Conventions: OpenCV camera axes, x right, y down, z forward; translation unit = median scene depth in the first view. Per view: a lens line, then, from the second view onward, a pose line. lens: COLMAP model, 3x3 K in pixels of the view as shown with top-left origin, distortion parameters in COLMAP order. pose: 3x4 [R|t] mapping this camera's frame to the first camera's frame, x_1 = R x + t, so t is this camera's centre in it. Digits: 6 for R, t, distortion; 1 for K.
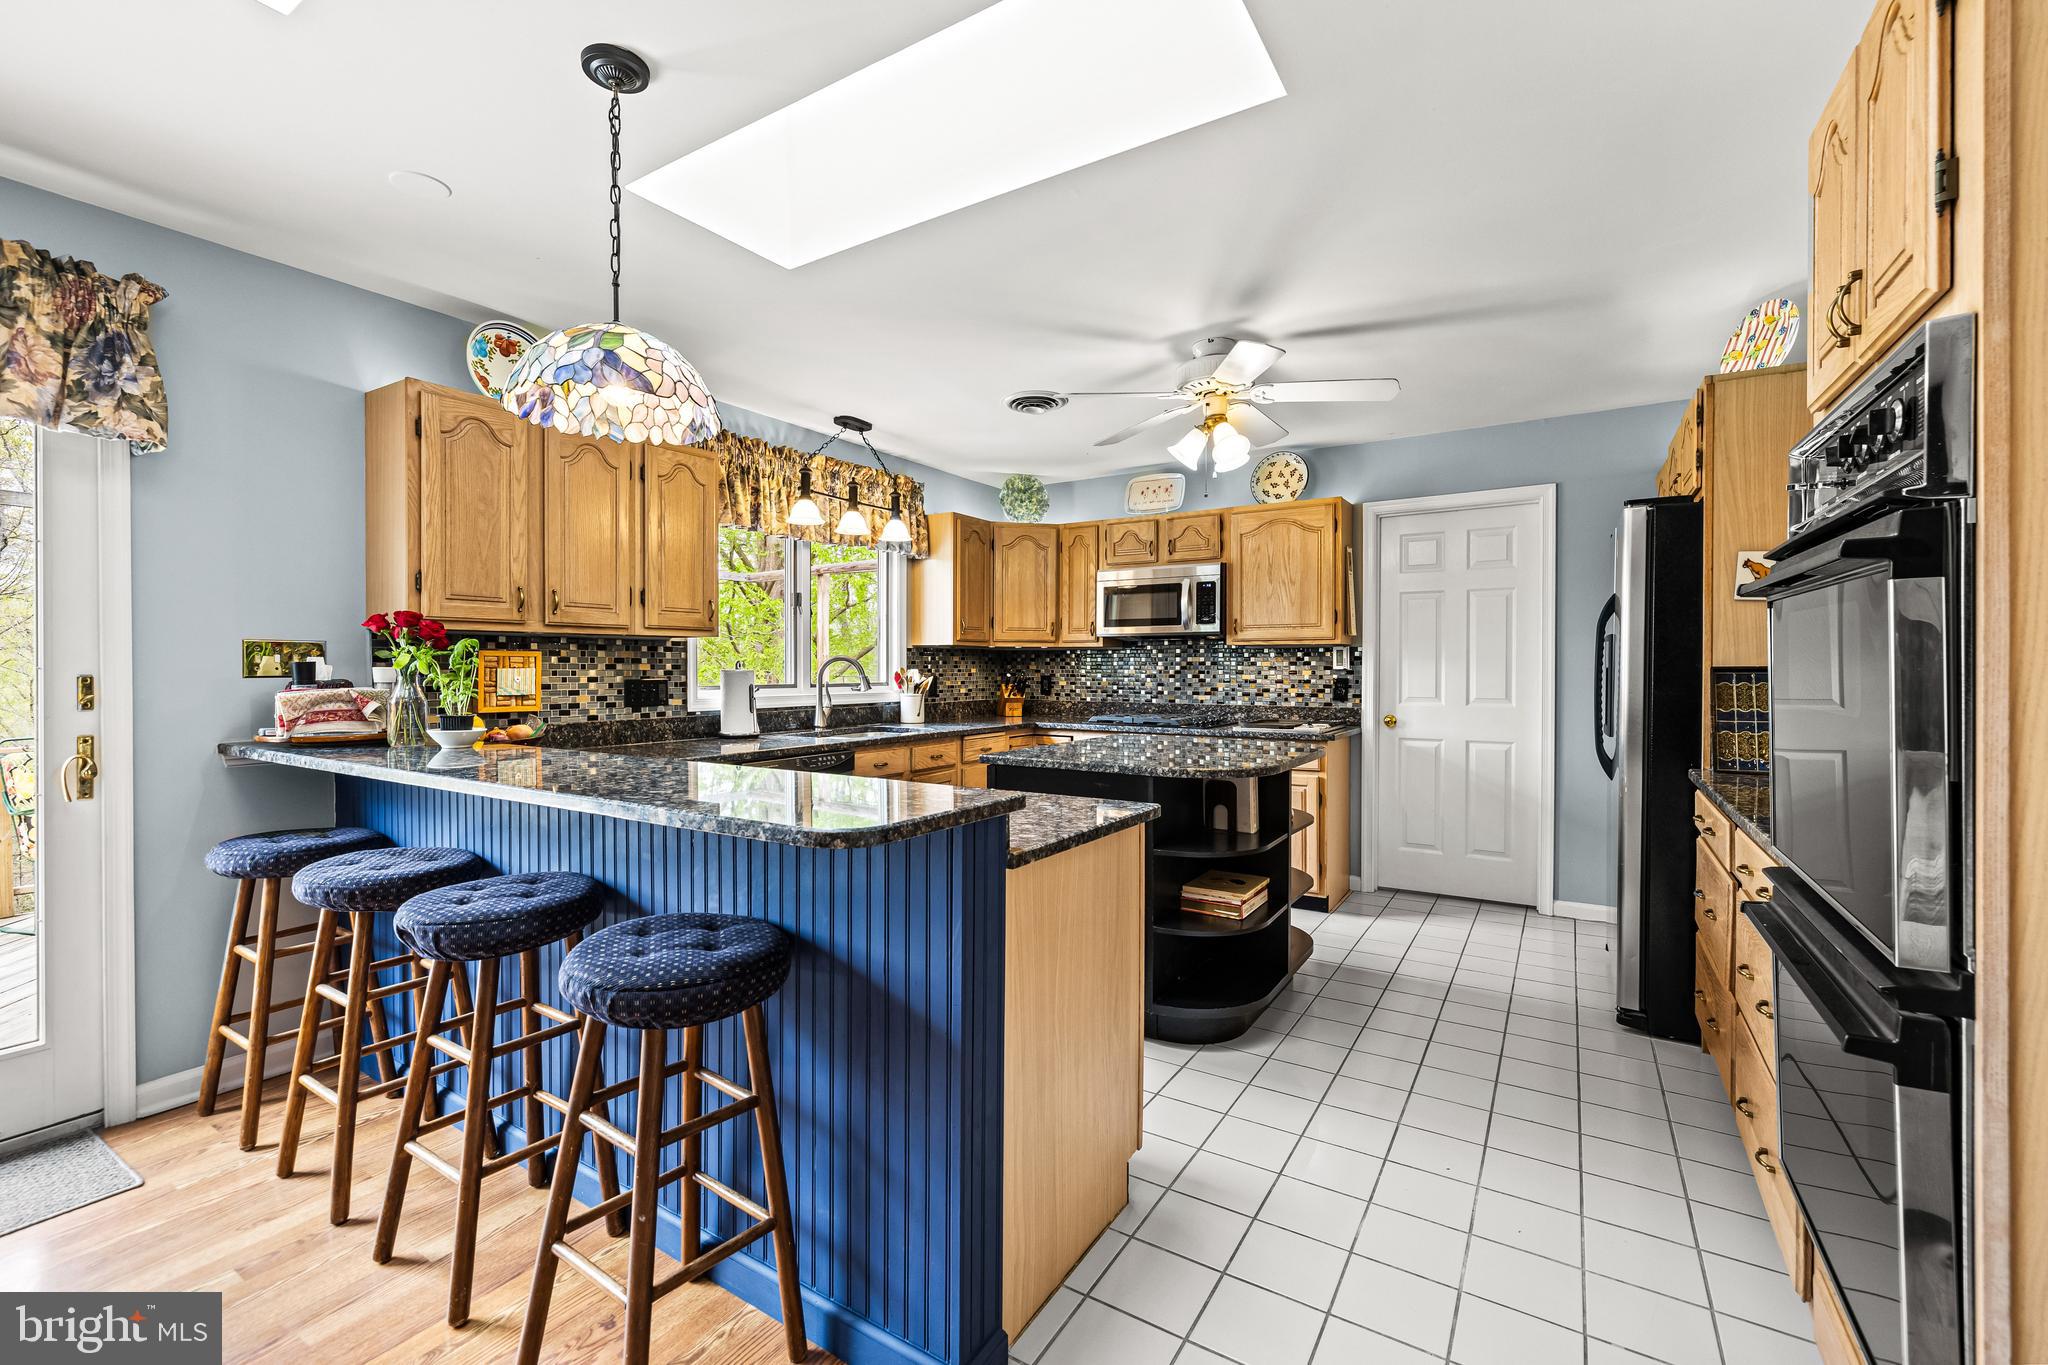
lens RADIAL K [[866.2, 0, 1017.5], [0, 866.2, 673.8], [0, 0, 1]] dist [-0.000761, 0.000473]
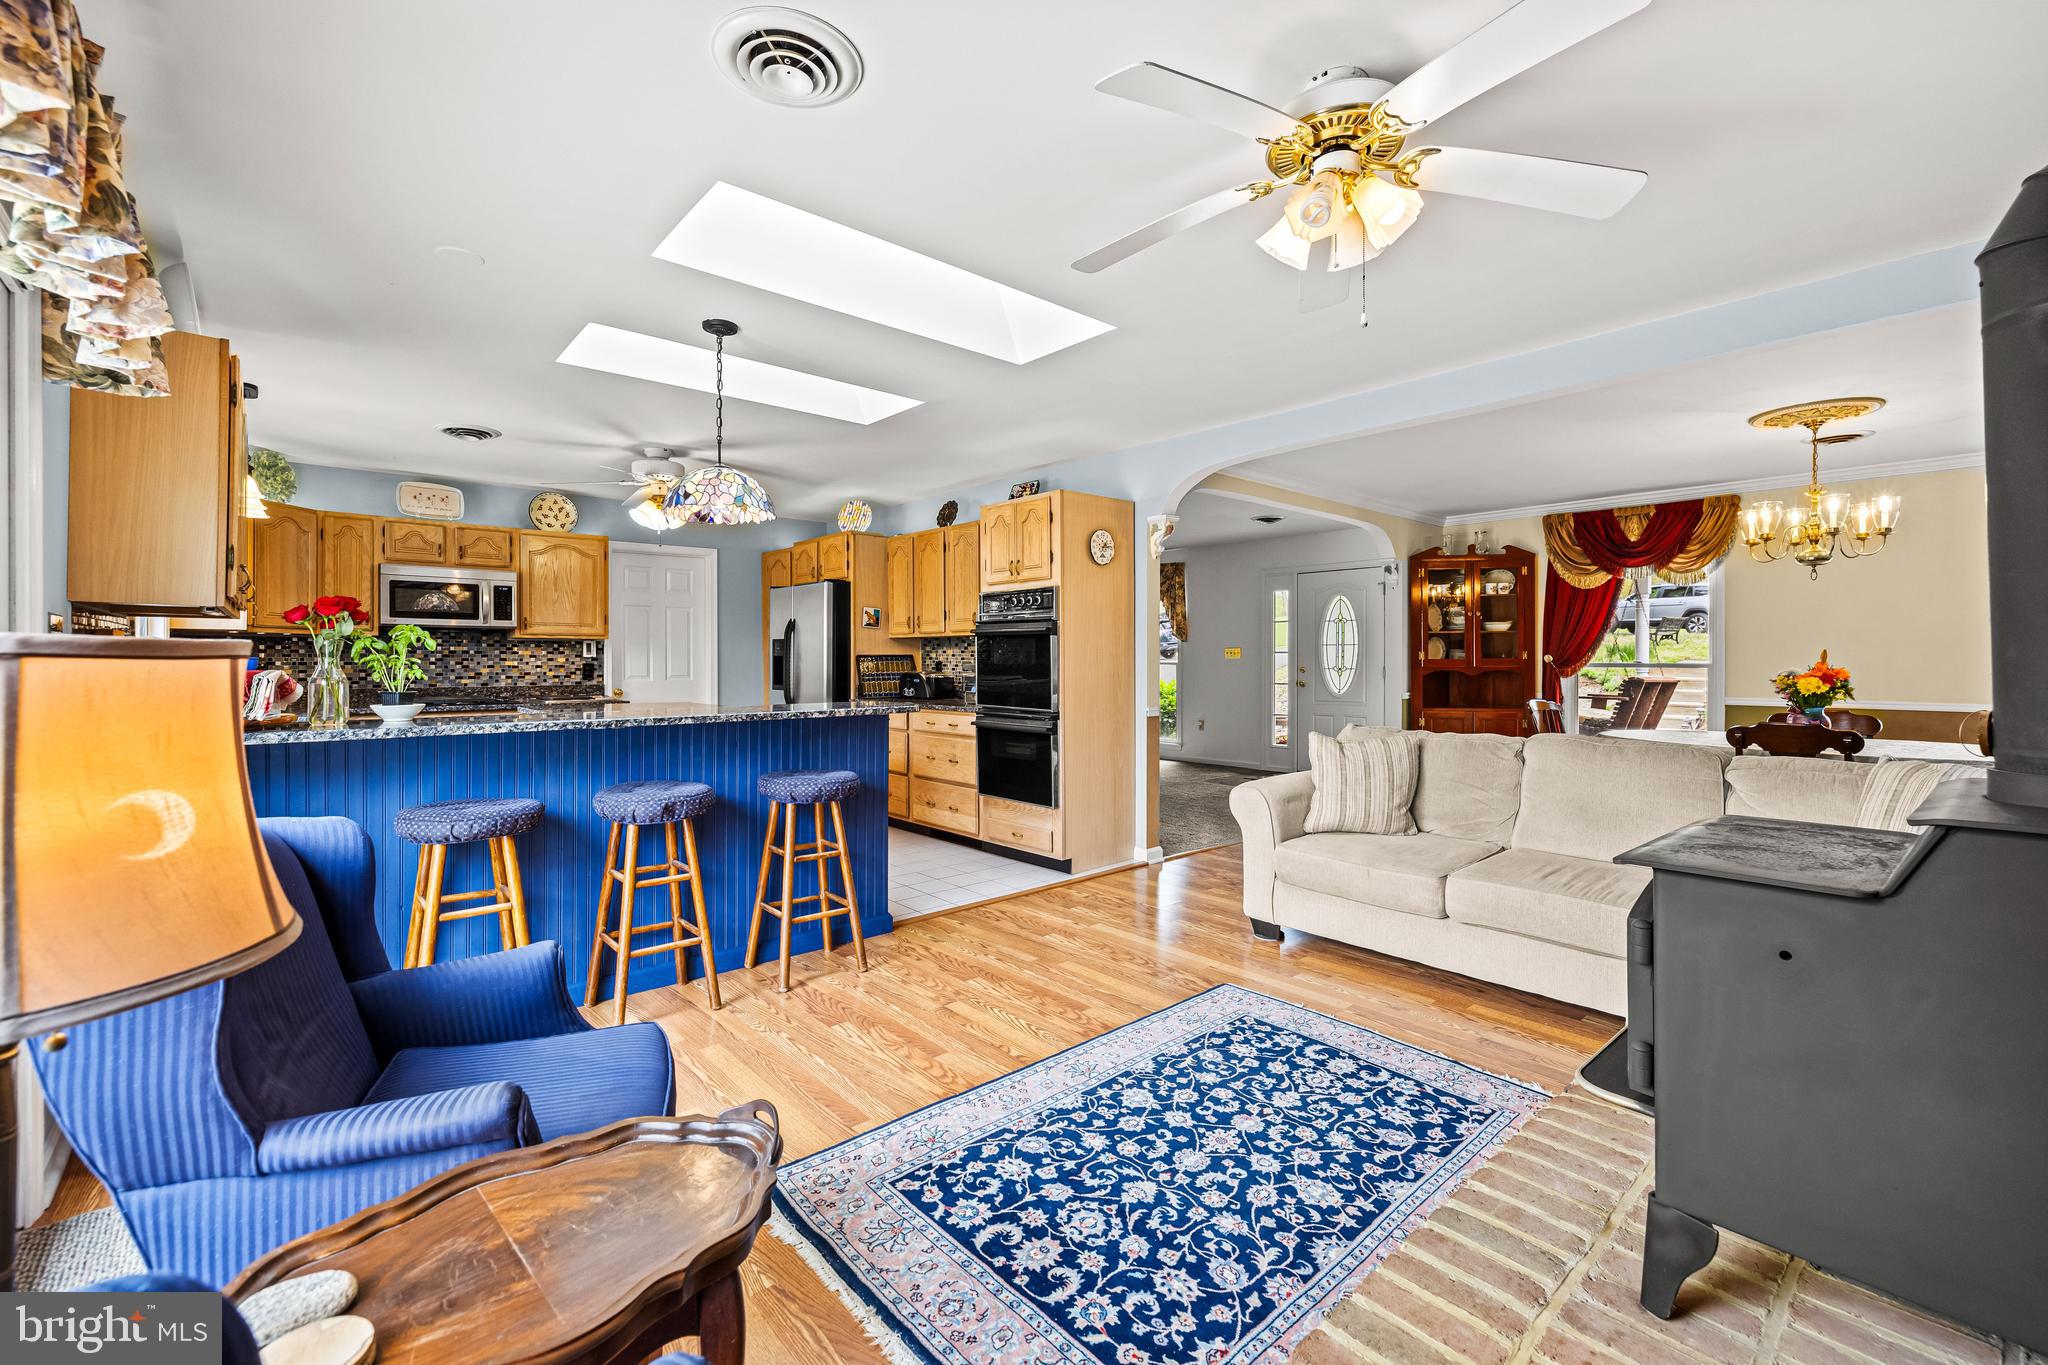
lens RADIAL K [[866.2, 0, 1008.6], [0, 866.2, 661.0], [0, 0, 1]] dist [-0.000761, 0.000473]
pose [[0.285723, -0.001928, 0.958310, -0.940327], [0.008920, 0.999960, -0.000647, 0.009831], [-0.958271, 0.008733, 0.285729, -0.050033]]
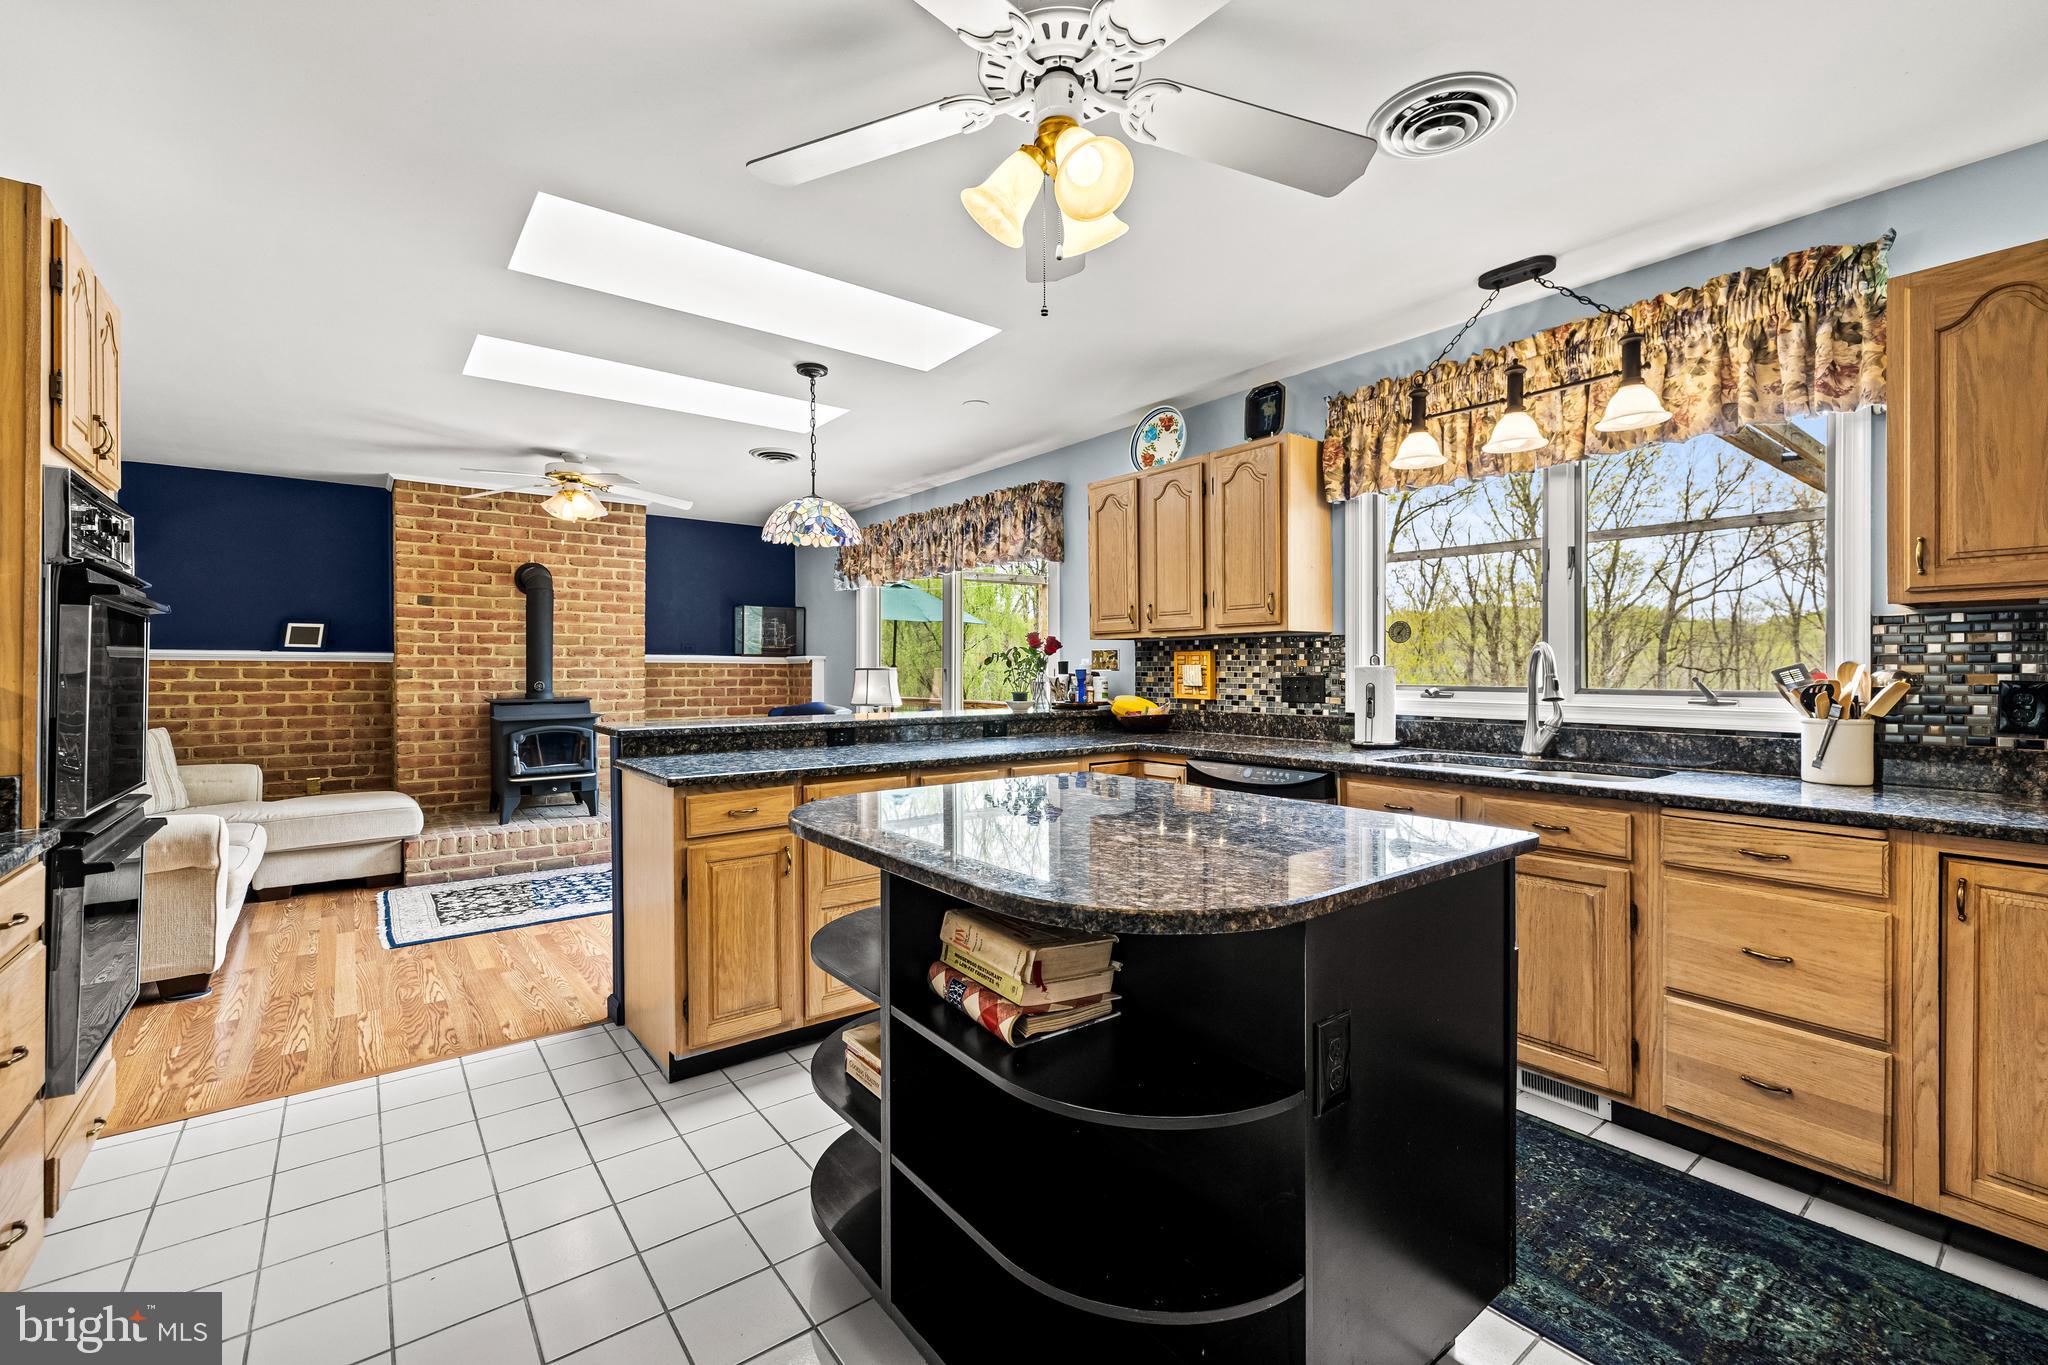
lens RADIAL K [[866.2, 0, 1015.7], [0, 866.2, 676.1], [0, 0, 1]] dist [-0.000761, 0.000473]
pose [[-0.343128, 0.006525, -0.939266, 0.587917], [-0.008200, 0.999917, 0.009942, -0.000235], [0.939253, 0.011113, -0.343046, 0.981917]]
